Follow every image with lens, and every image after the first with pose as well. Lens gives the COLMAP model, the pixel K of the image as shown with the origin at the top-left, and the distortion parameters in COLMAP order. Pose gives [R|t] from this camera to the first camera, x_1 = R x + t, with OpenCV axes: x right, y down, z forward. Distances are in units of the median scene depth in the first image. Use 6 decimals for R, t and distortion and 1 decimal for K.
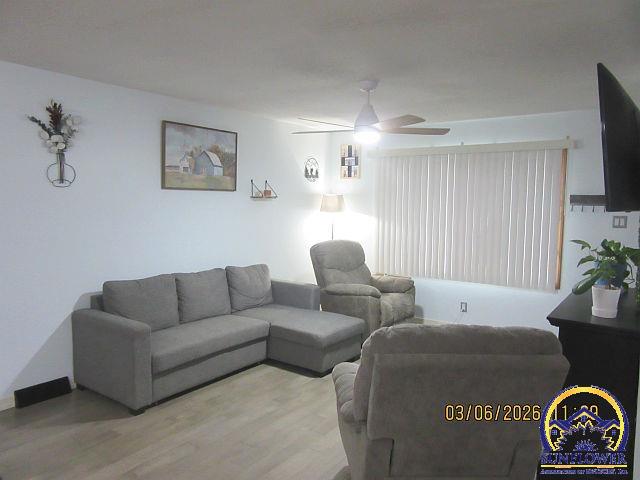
lens RADIAL K [[483.9, 0, 320.0], [0, 483.9, 240.0], [0, 0, 1]] dist [-0.002228, -0.000375]
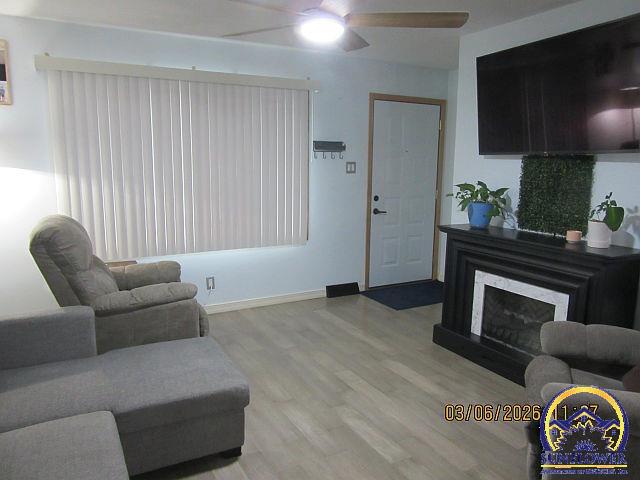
lens RADIAL K [[483.9, 0, 320.0], [0, 483.9, 240.0], [0, 0, 1]] dist [-0.002228, -0.000375]
pose [[0.445889, -0.158458, 0.880951, -0.334472], [0.074741, 0.987359, 0.139768, -0.030411], [-0.891962, 0.003522, 0.452096, 0.524878]]
